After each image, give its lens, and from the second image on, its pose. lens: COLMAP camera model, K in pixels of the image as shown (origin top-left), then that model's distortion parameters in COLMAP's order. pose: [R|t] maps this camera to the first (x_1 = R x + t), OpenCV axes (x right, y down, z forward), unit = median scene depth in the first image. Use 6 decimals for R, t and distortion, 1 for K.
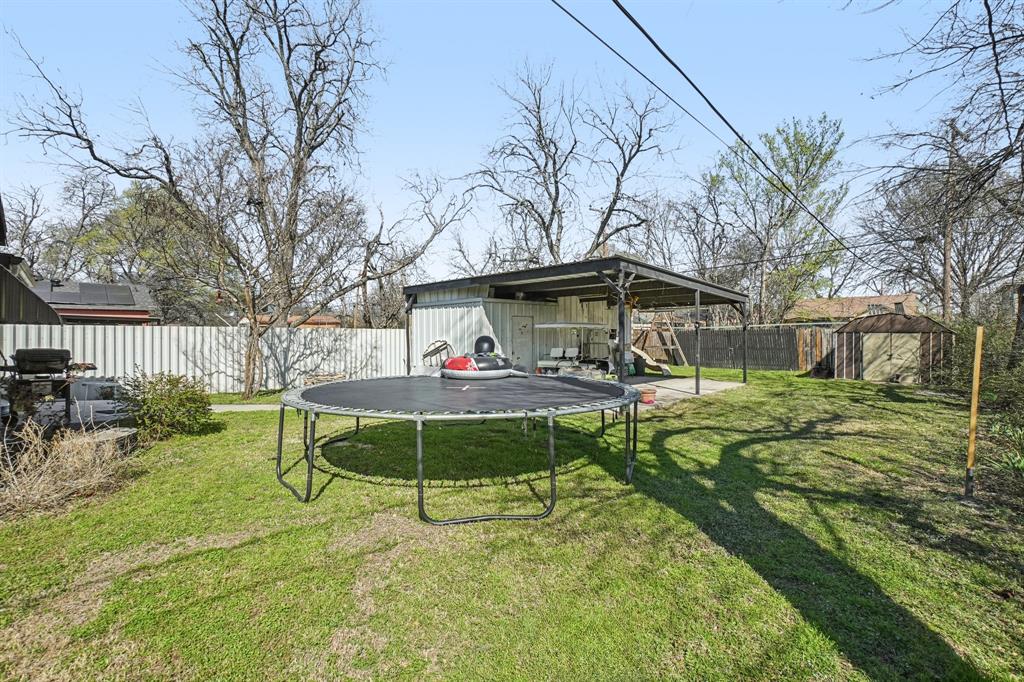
lens RADIAL K [[452.3, 0, 509.3], [0, 452.3, 336.5], [0, 0, 1]] dist [-0.064197, 0.023254]
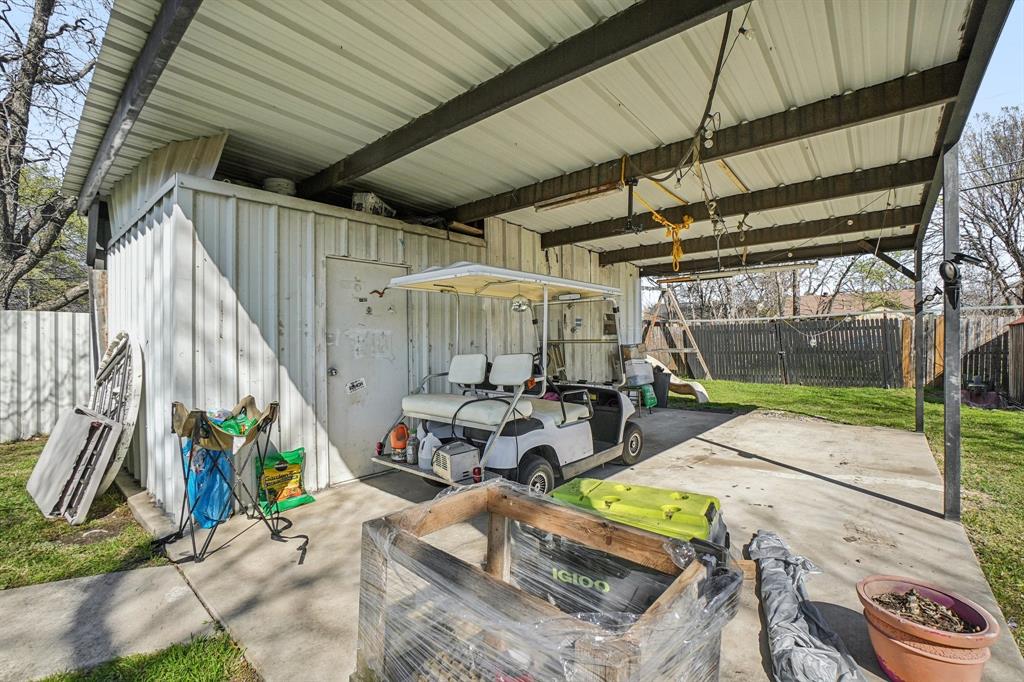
lens RADIAL K [[438.0, 0, 512.0], [0, 438.0, 341.0], [0, 0, 1]] dist [-0.011554, -0.000130]
pose [[0.997204, -0.004418, 0.074598, 0.094969], [0.004353, 0.999990, 0.001030, 0.013054], [-0.074602, -0.000703, 0.997213, 0.575829]]
